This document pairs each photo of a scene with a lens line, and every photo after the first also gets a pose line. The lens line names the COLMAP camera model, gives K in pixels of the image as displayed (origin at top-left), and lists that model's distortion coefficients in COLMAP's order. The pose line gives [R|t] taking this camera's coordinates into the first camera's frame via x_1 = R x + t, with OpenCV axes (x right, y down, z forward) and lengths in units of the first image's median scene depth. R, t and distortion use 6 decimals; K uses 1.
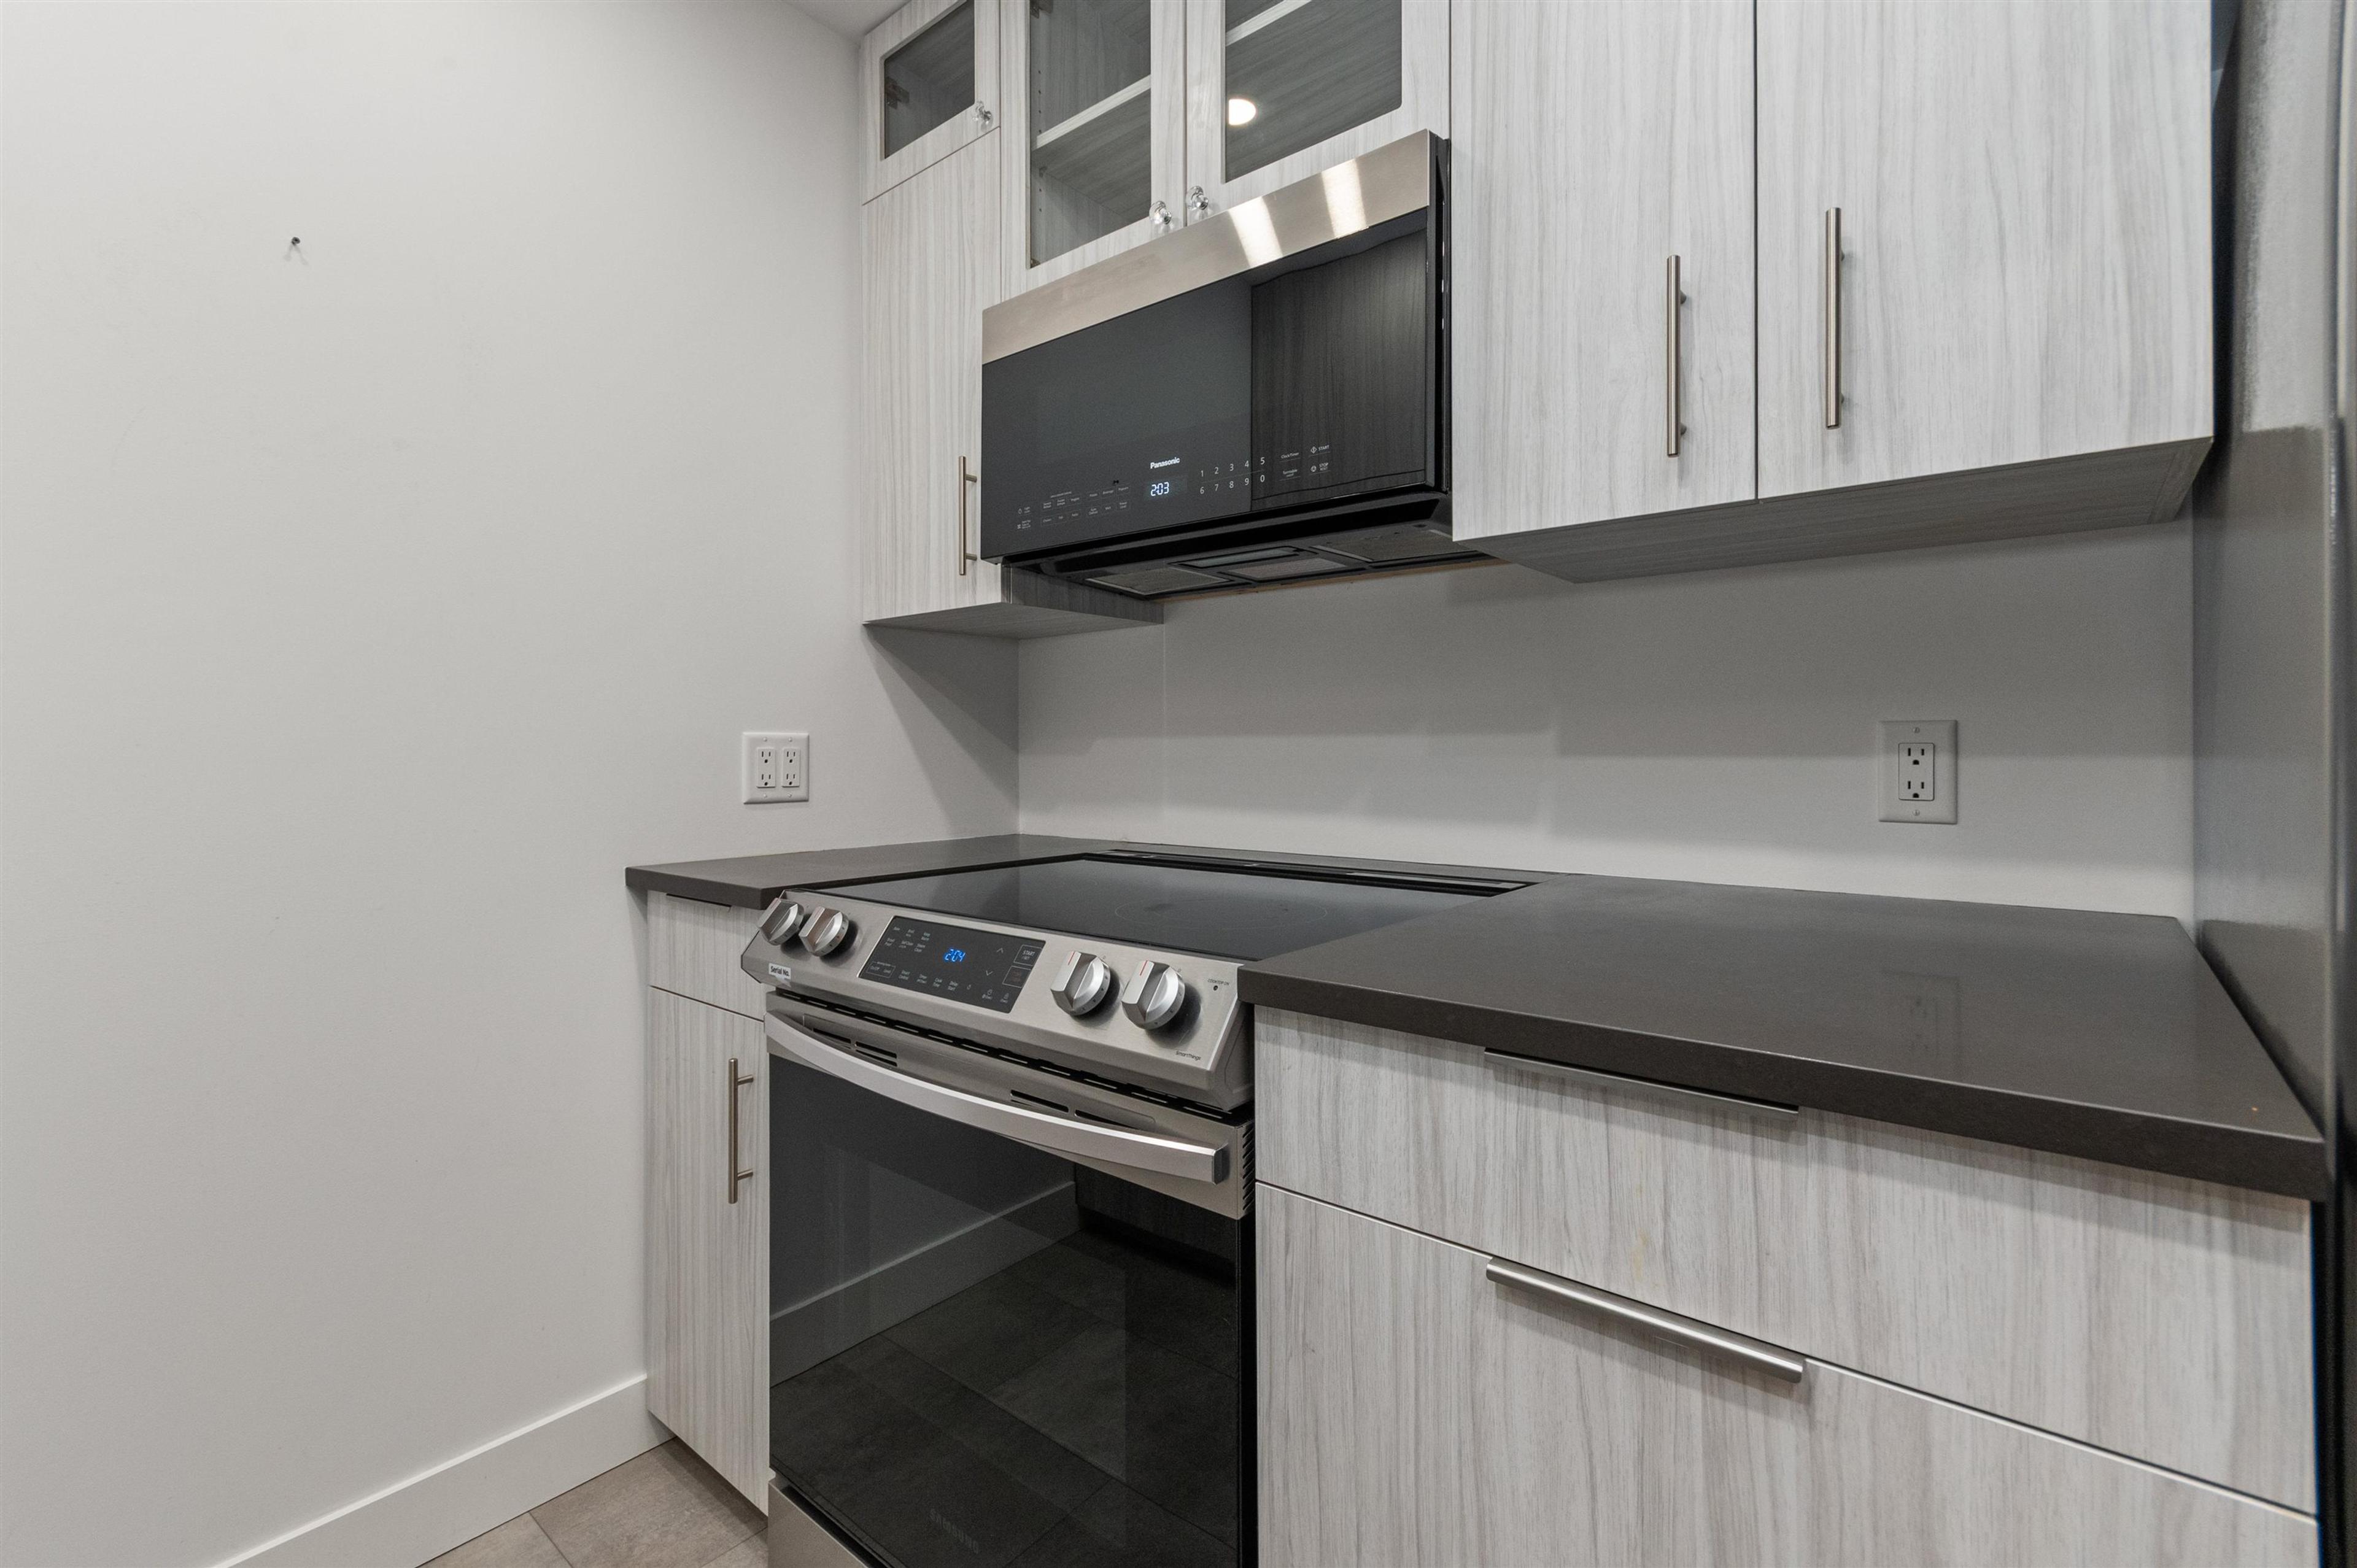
lens RADIAL K [[1046.1, 0, 1176.2], [0, 1046.1, 750.6], [0, 0, 1]] dist [-0.004256, -0.000048]
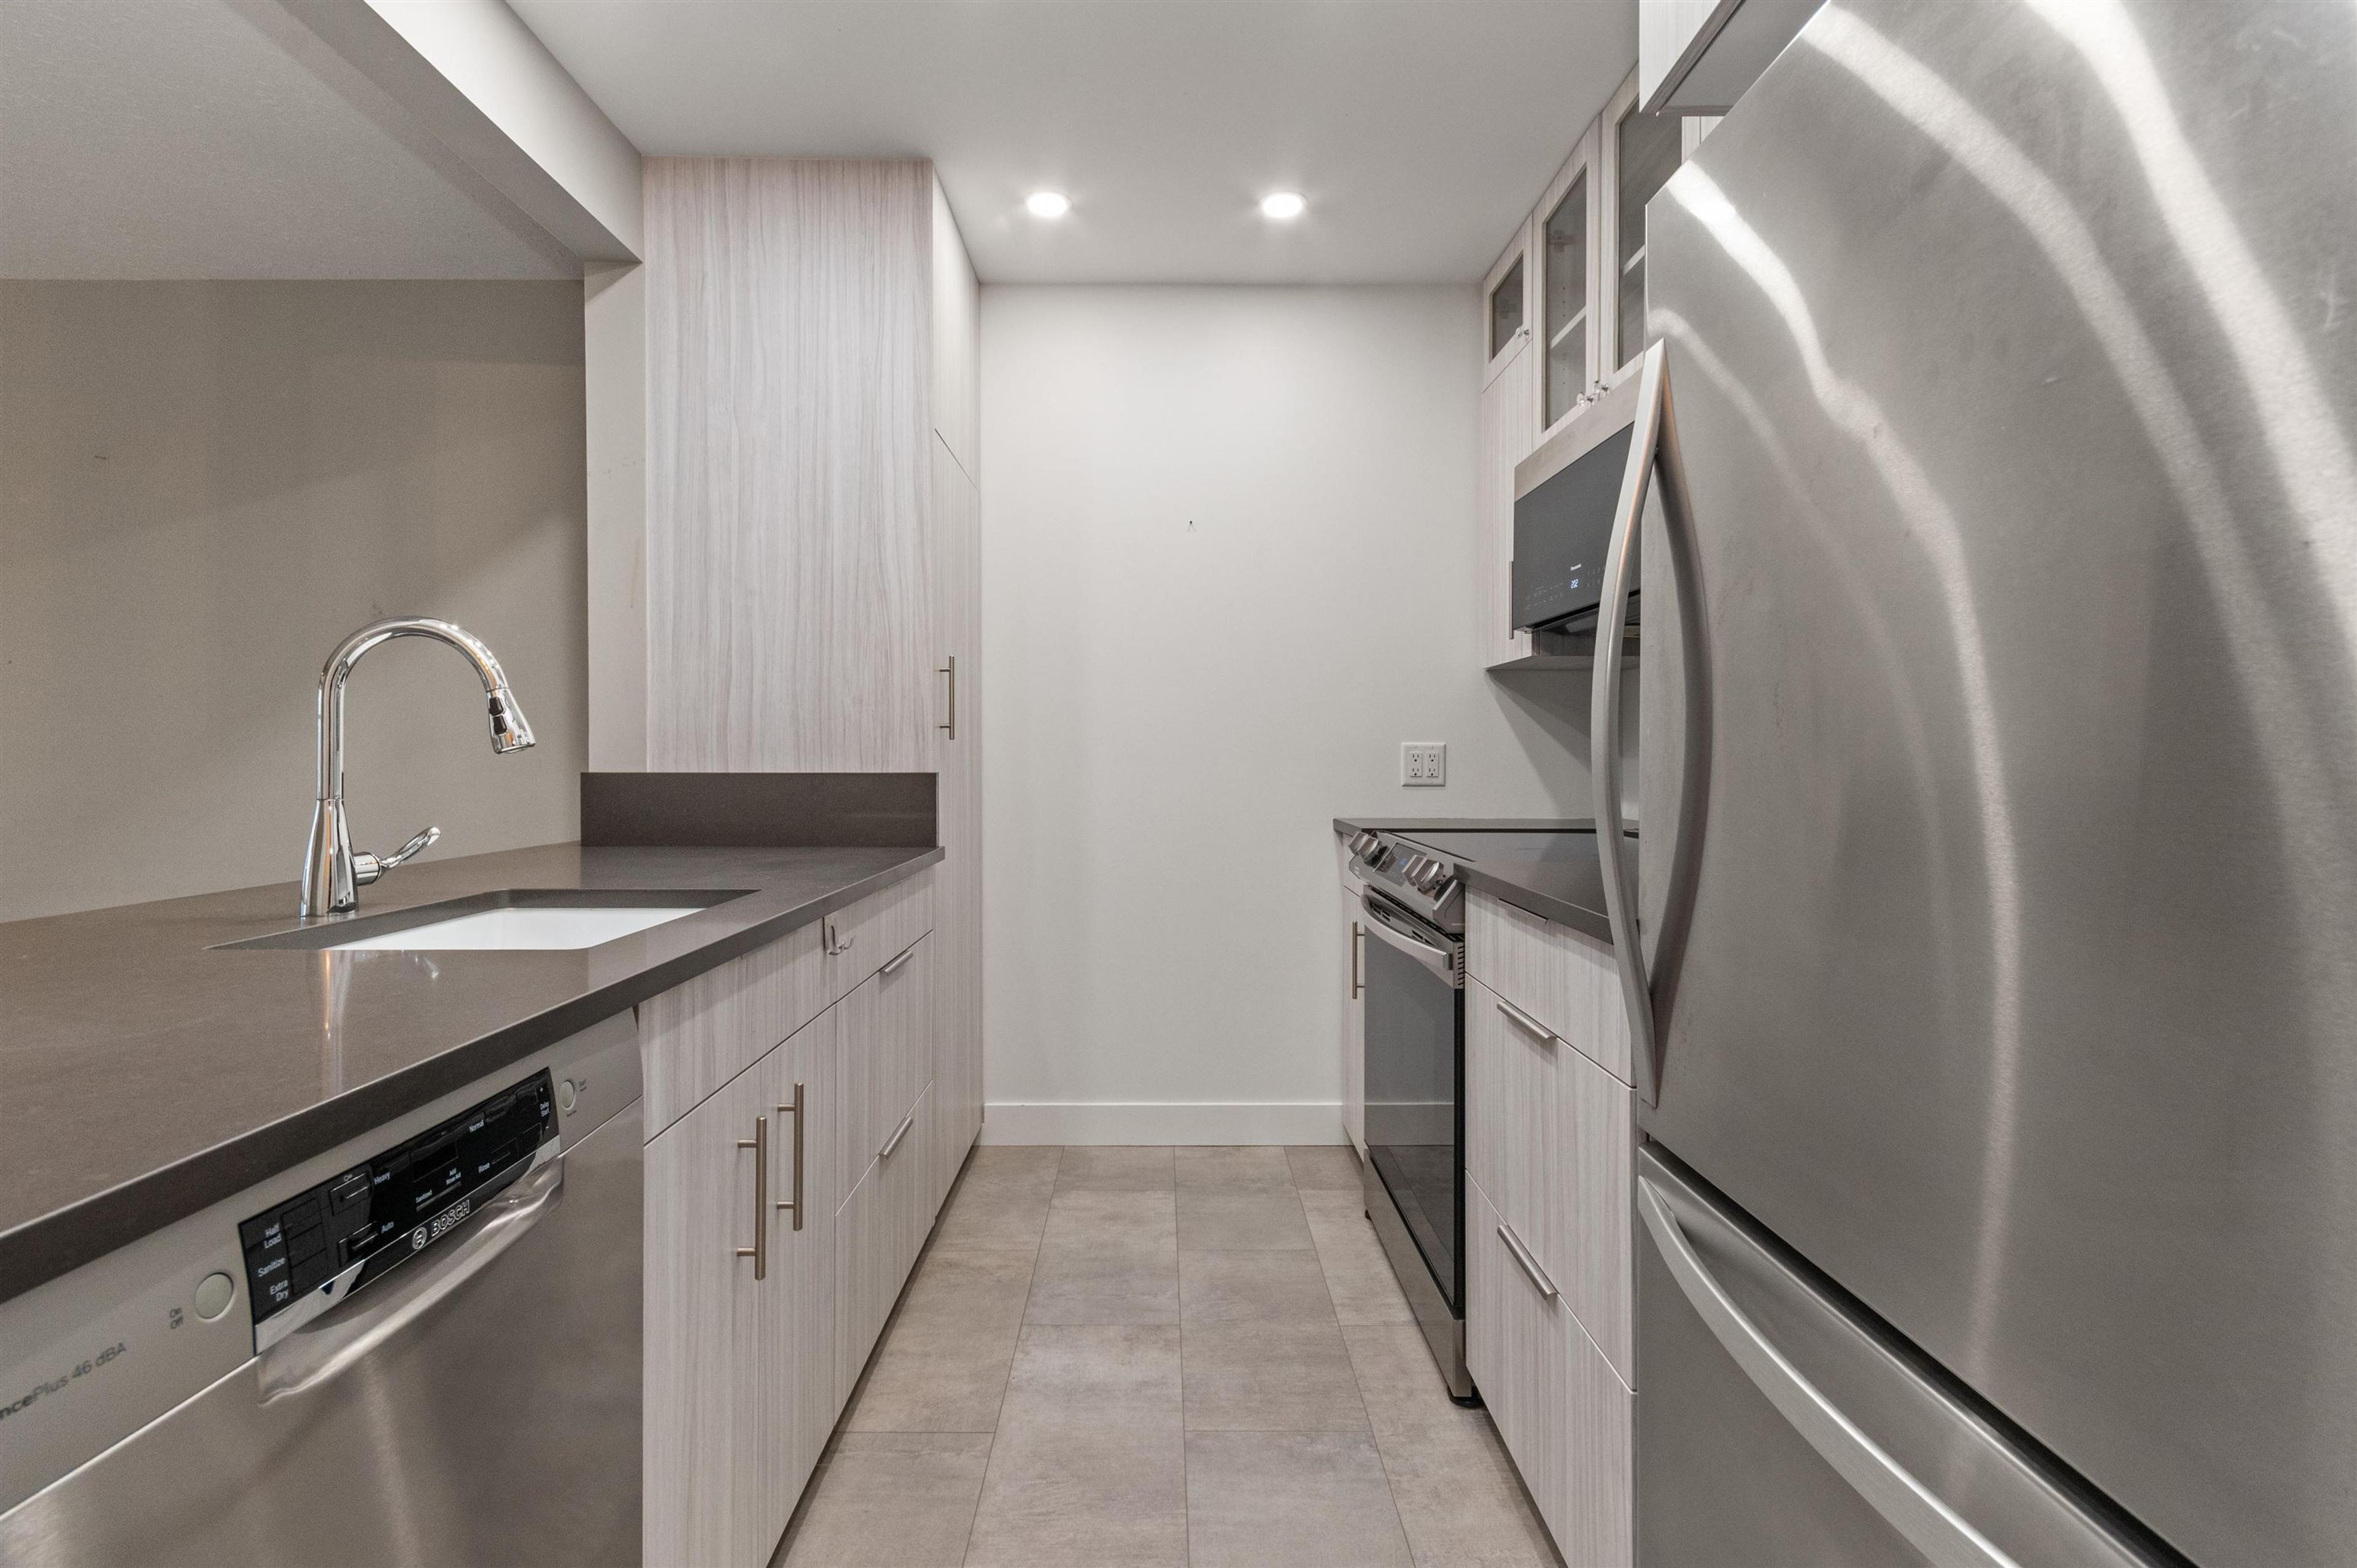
lens RADIAL K [[1045.1, 0, 1160.3], [0, 1045.1, 756.1], [0, 0, 1]] dist [0.001779, -0.000238]
pose [[0.642460, 0.005011, -0.766303, 0.867597], [-0.004186, 0.999987, 0.003029, 0.000202], [0.766308, 0.001262, 0.642472, -0.505341]]
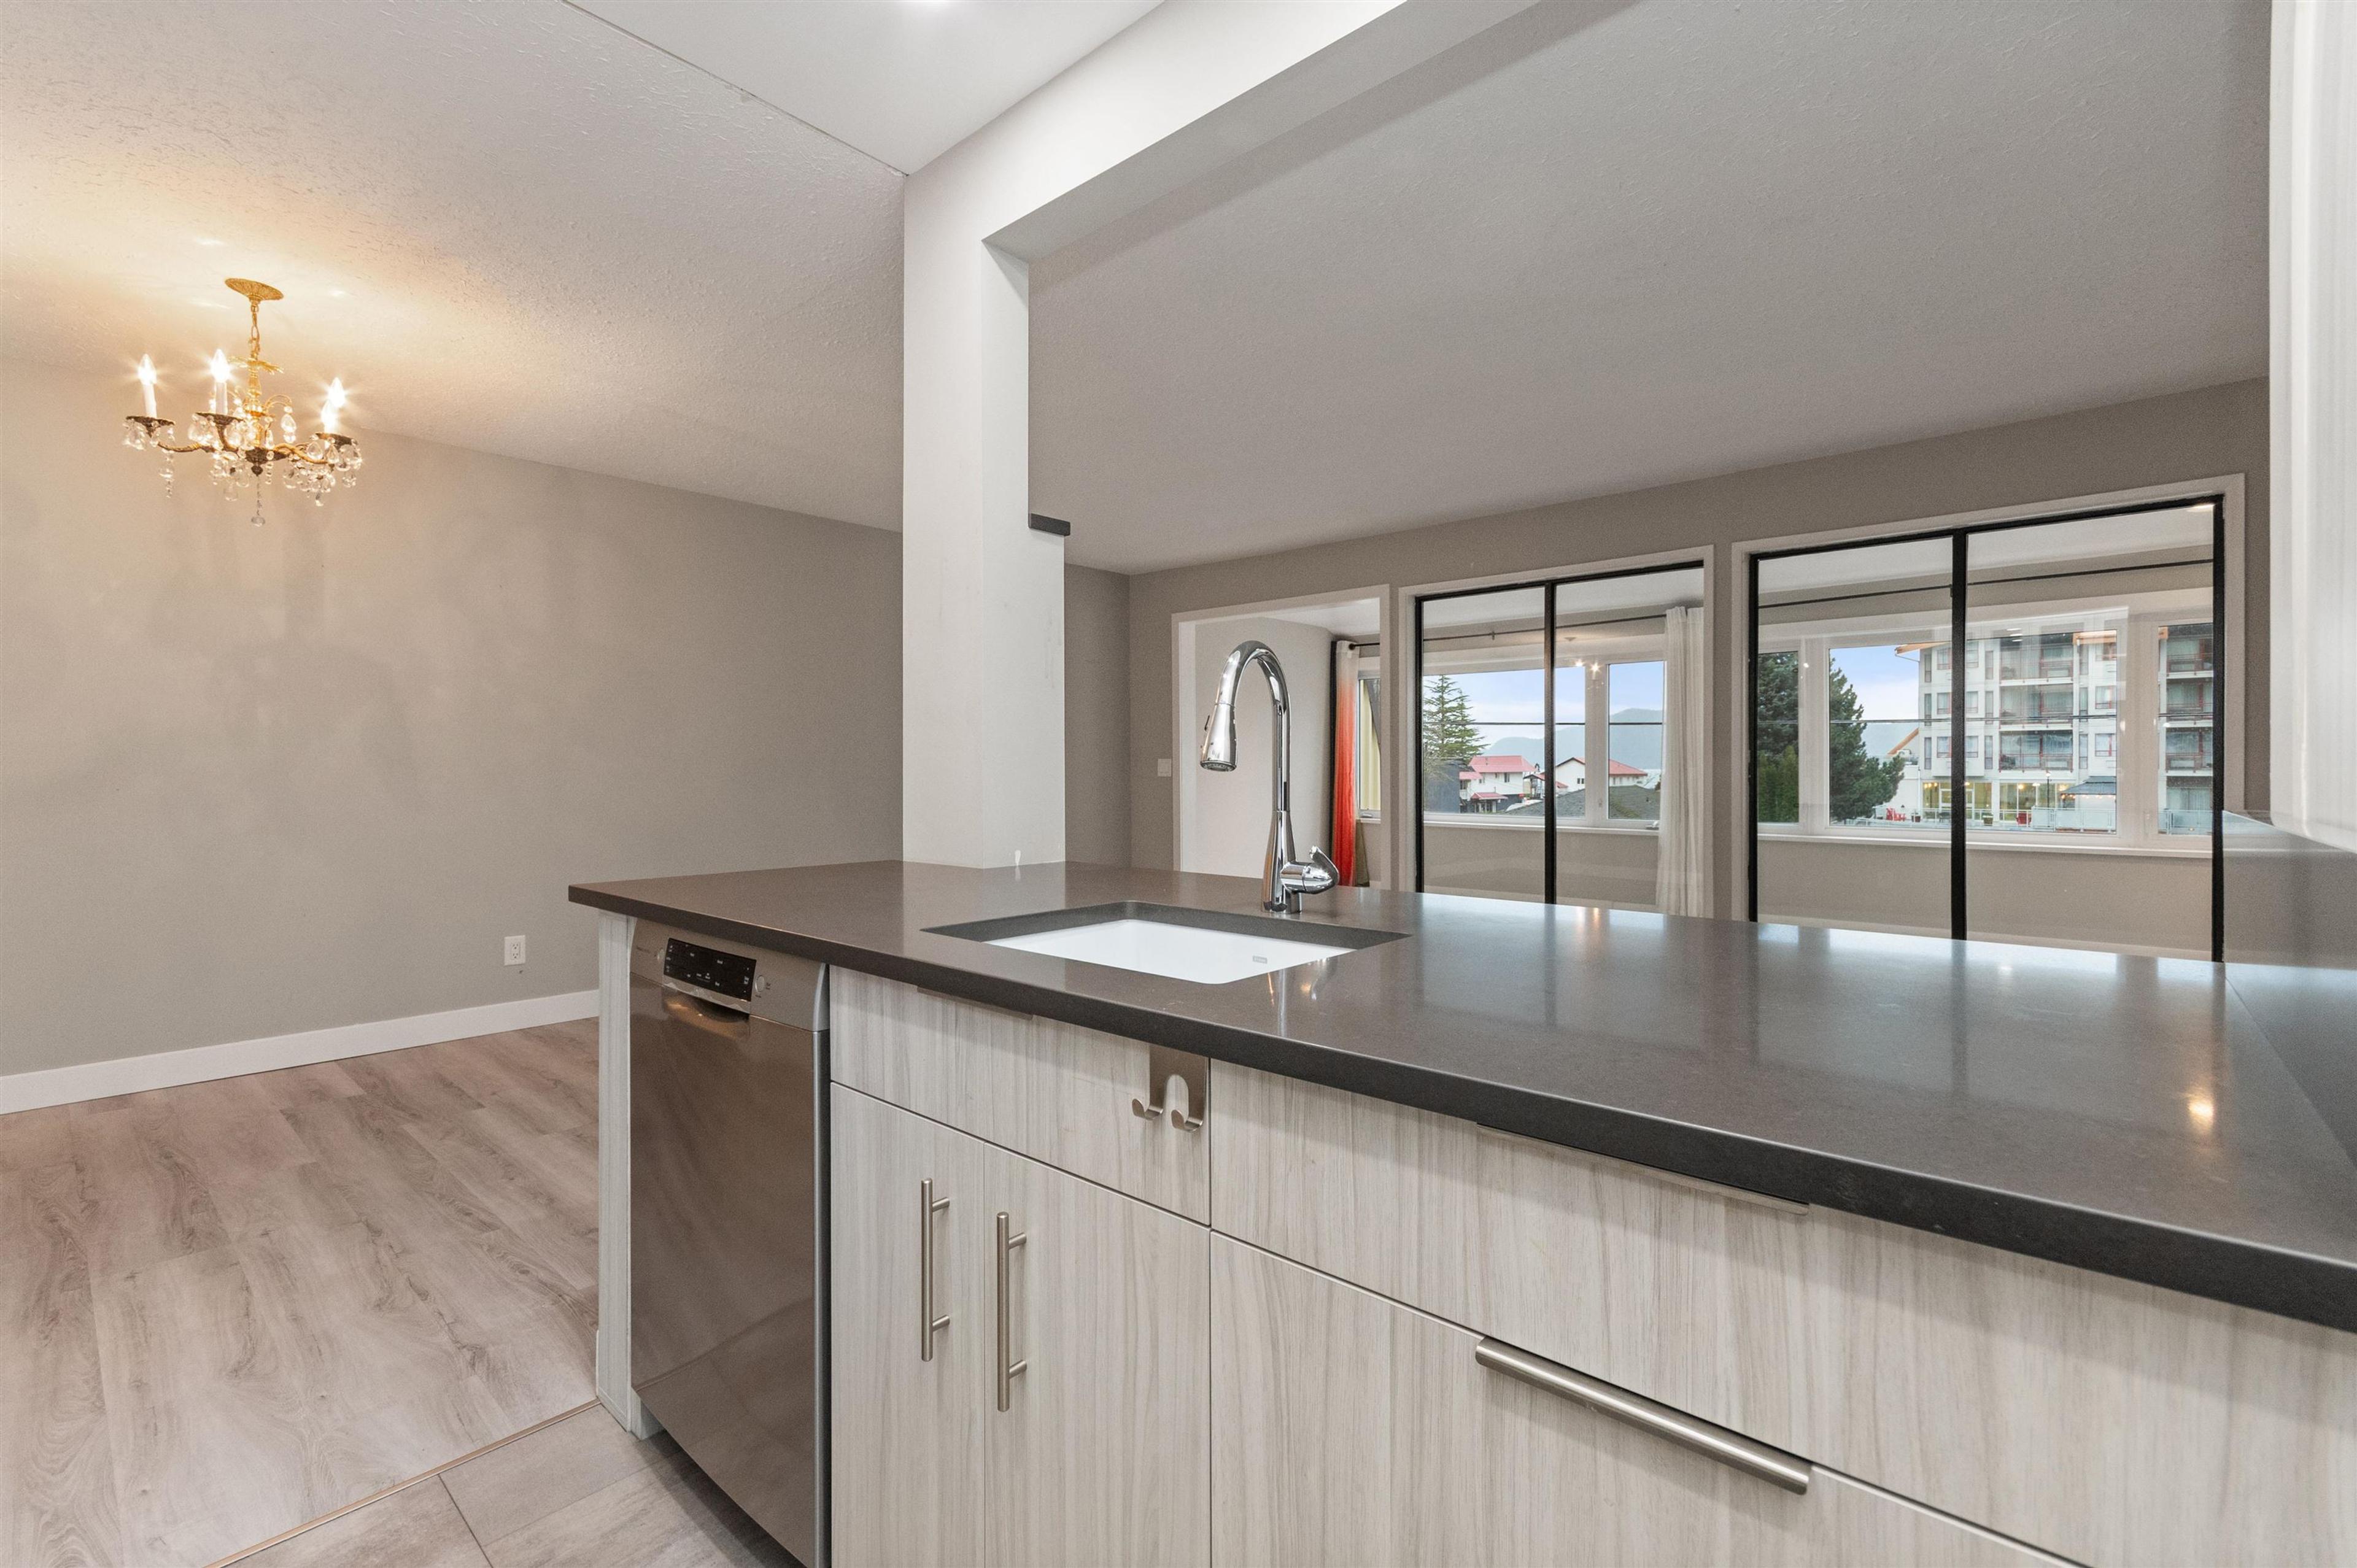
lens RADIAL K [[1035.5, 0, 1168.8], [0, 1035.5, 777.6], [0, 0, 1]] dist [0.003737, -0.000876]
pose [[-0.999316, 0.003453, 0.036831, -0.388545], [0.003918, 0.999913, 0.012574, -0.001944], [-0.036784, 0.012709, -0.999242, 0.713502]]
